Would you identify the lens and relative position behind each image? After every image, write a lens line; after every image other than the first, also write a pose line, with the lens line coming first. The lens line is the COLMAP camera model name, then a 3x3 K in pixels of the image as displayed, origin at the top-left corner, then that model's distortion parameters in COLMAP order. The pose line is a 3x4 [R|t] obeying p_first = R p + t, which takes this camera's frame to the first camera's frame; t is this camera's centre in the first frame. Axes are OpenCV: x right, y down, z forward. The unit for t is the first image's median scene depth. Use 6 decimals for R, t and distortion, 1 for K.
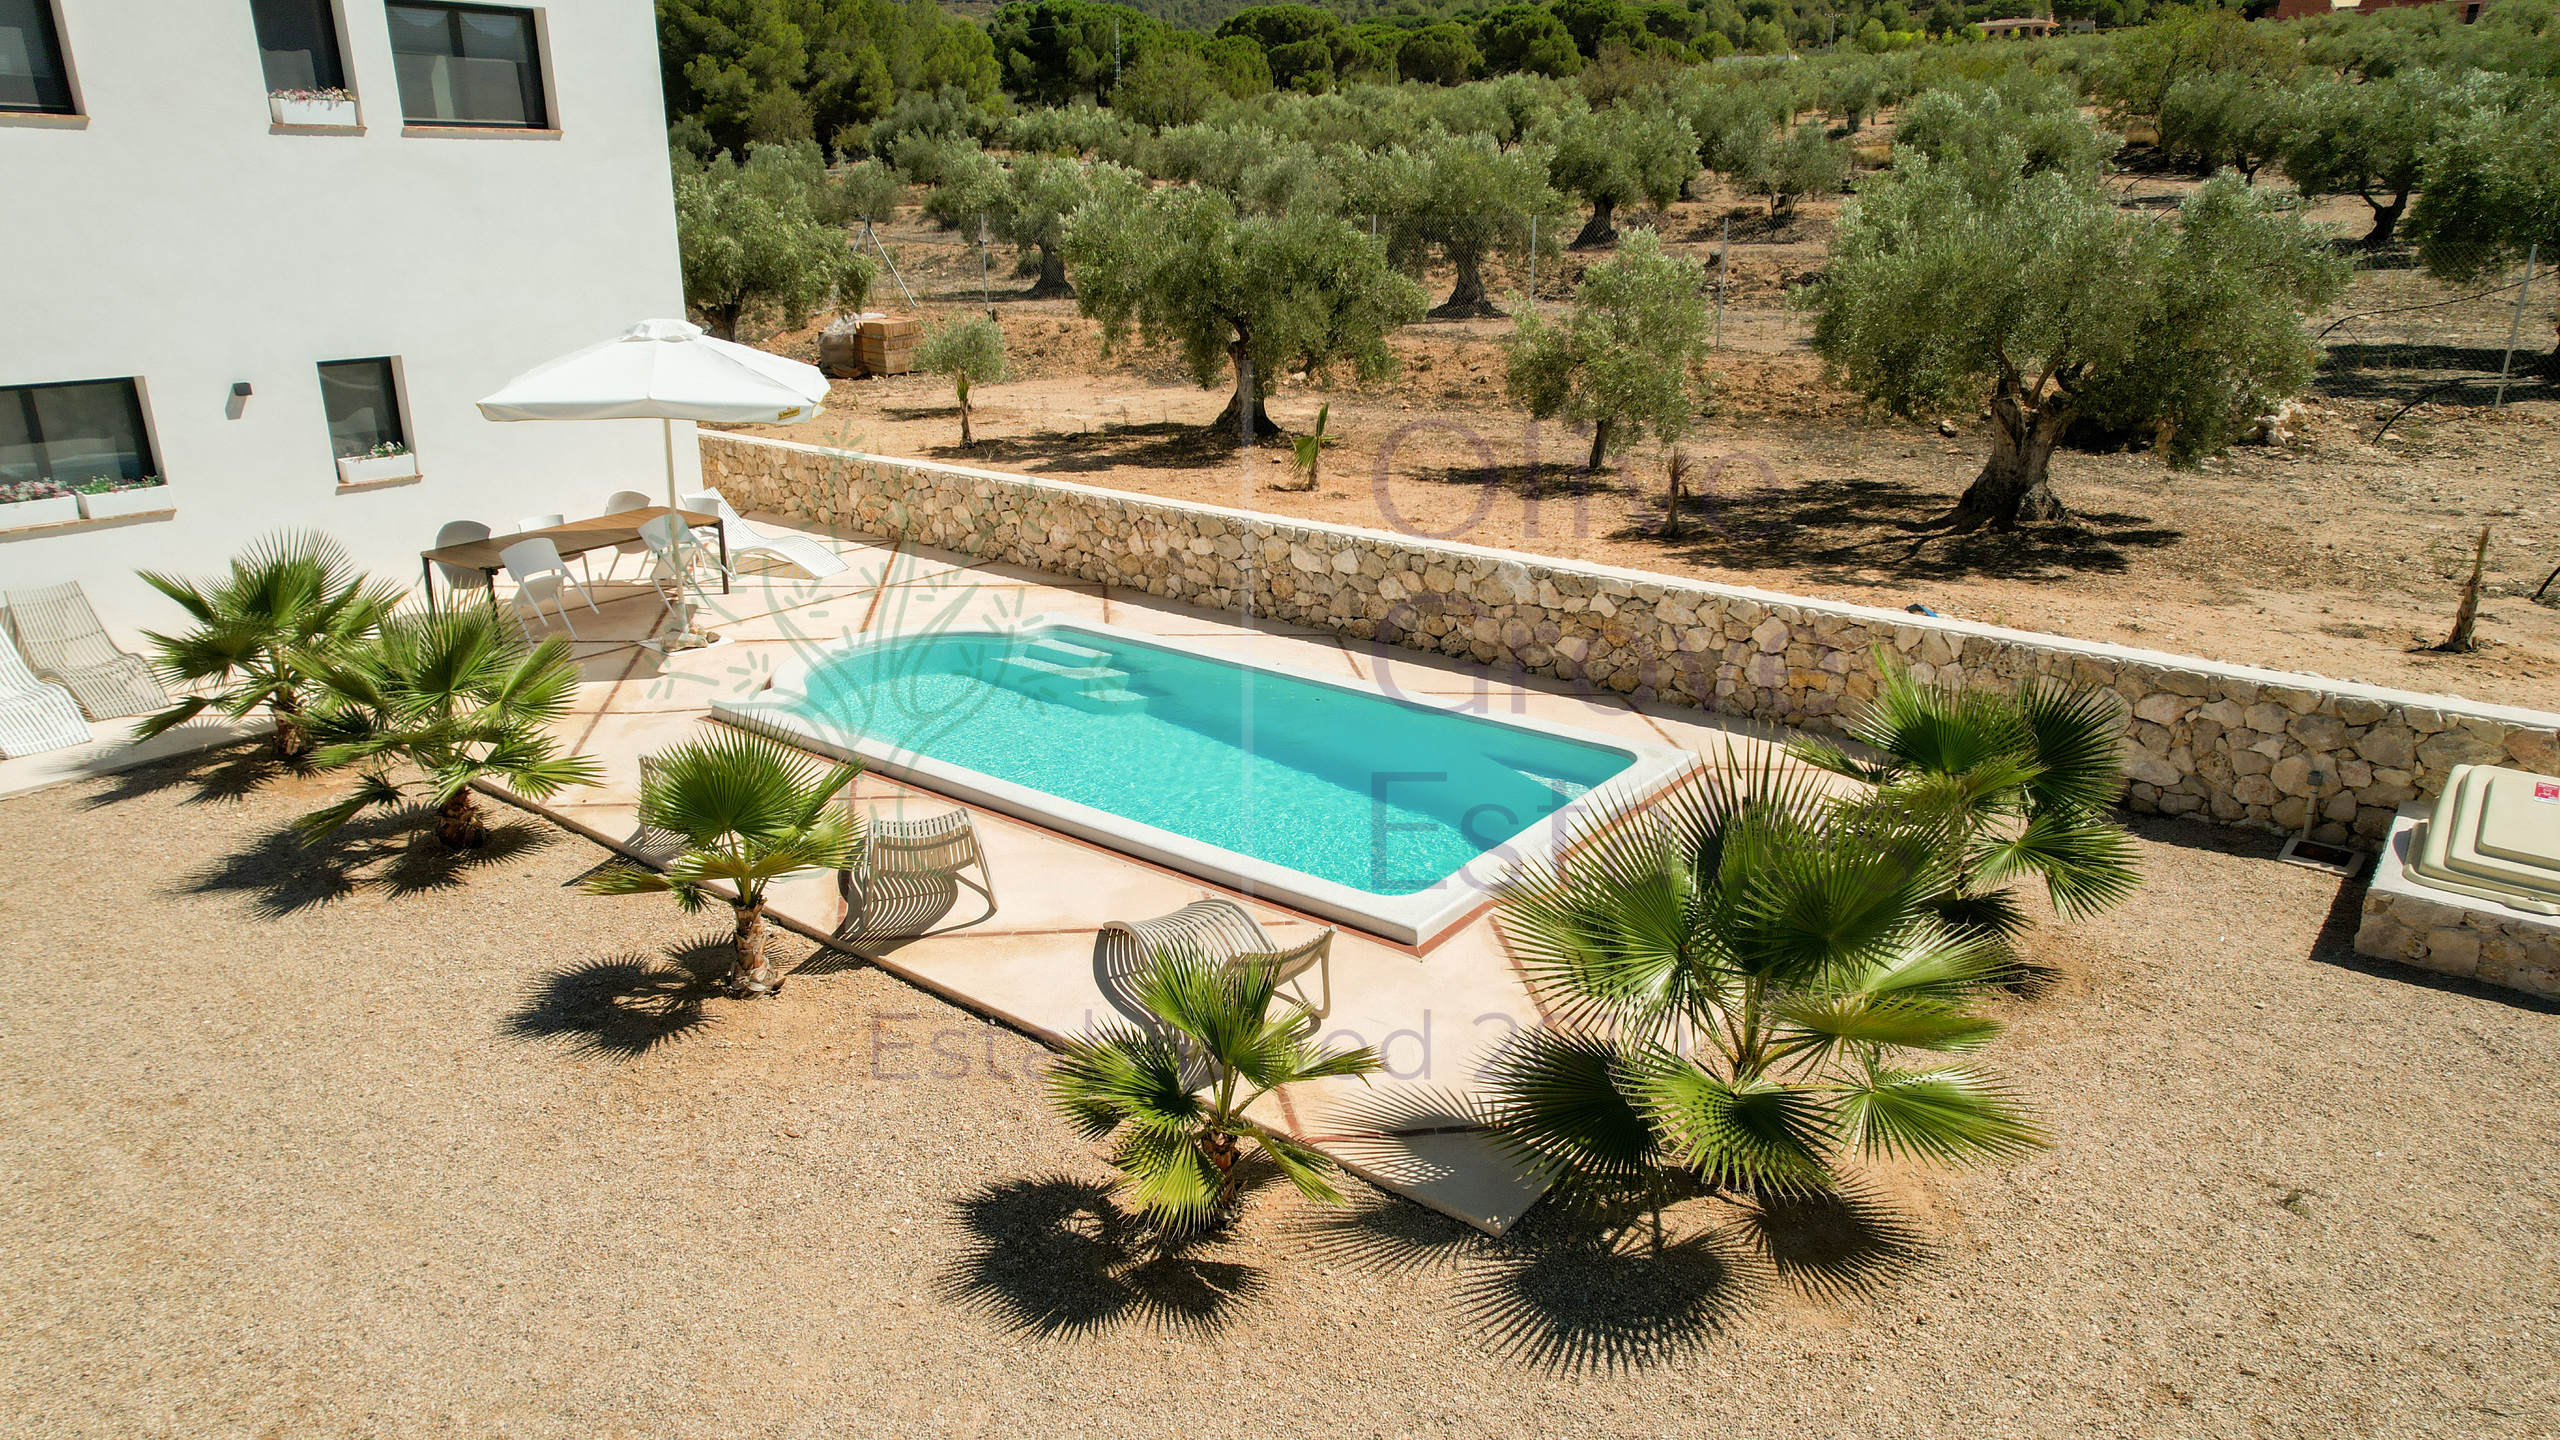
lens RADIAL K [[1616.7, 0, 1280.0], [0, 1616.7, 720.0], [0, 0, 1]] dist [-0.062775, 0.049100]
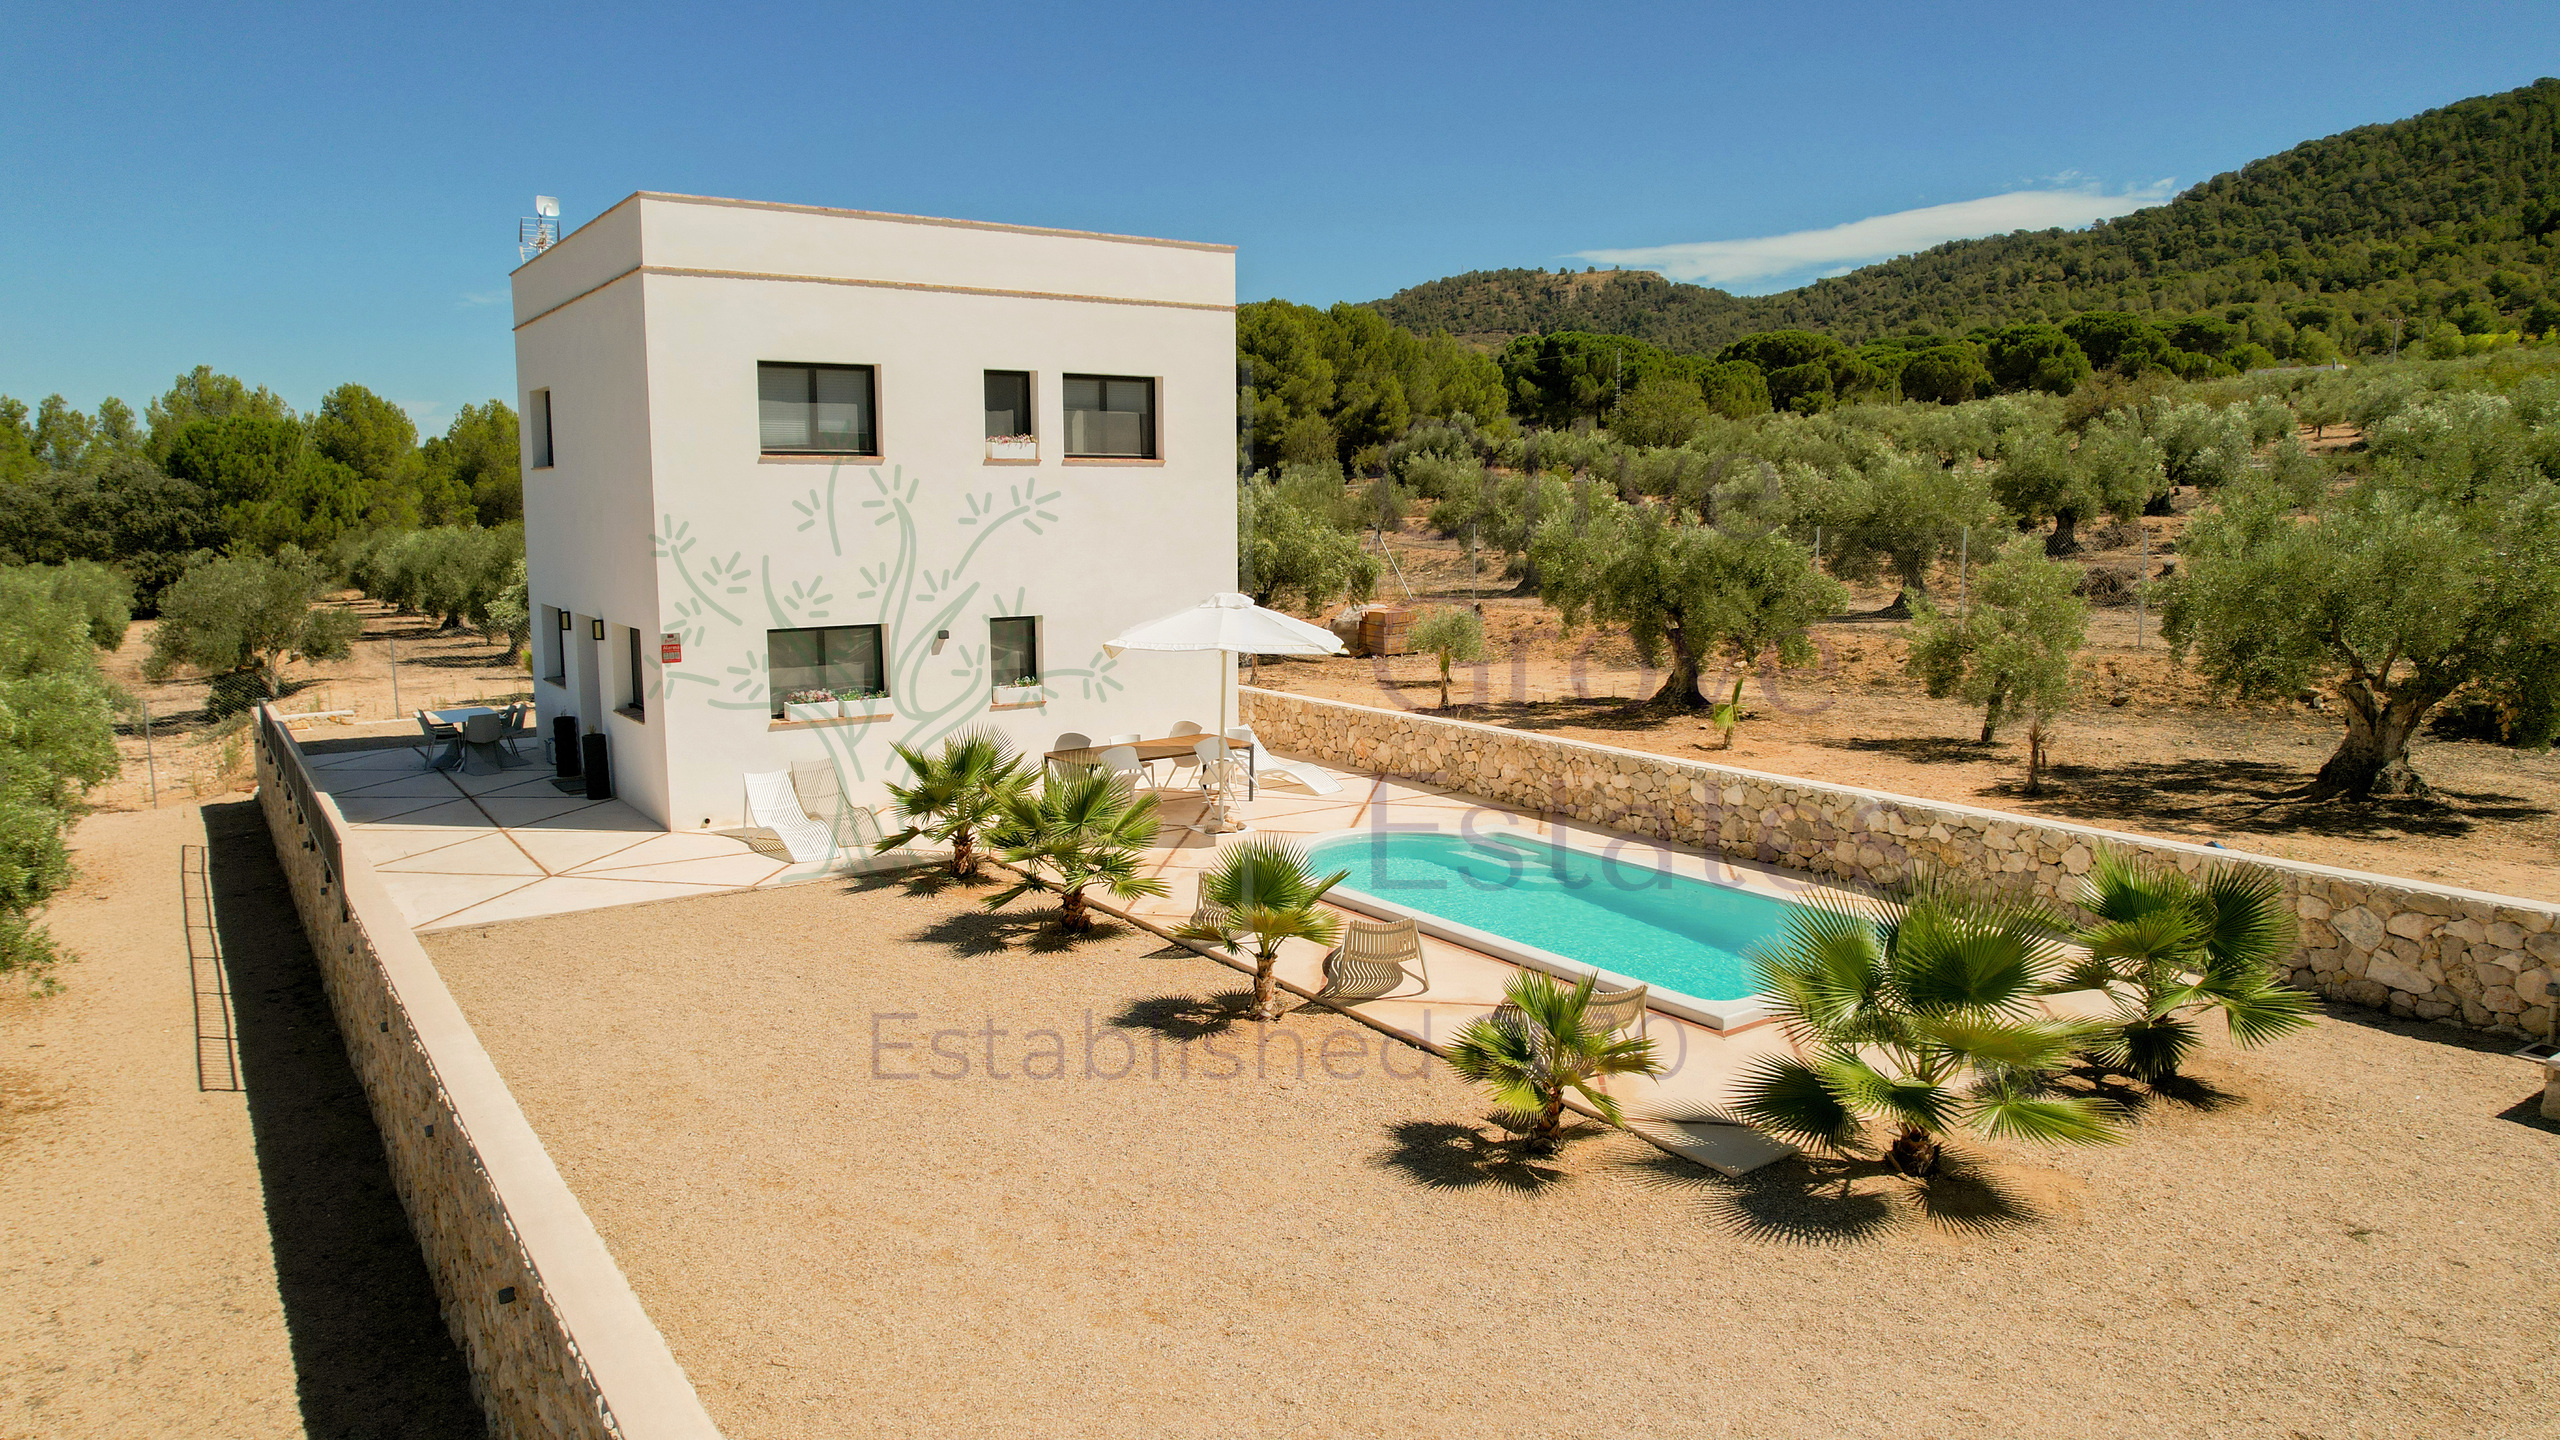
lens RADIAL K [[1616.7, 0, 1280.0], [0, 1616.7, 720.0], [0, 0, 1]] dist [-0.062775, 0.049100]
pose [[0.954973, 0.036843, -0.294396, 0.063194], [-0.090525, 0.981128, -0.170862, 0.079718], [0.282545, 0.189818, 0.940286, -0.244314]]
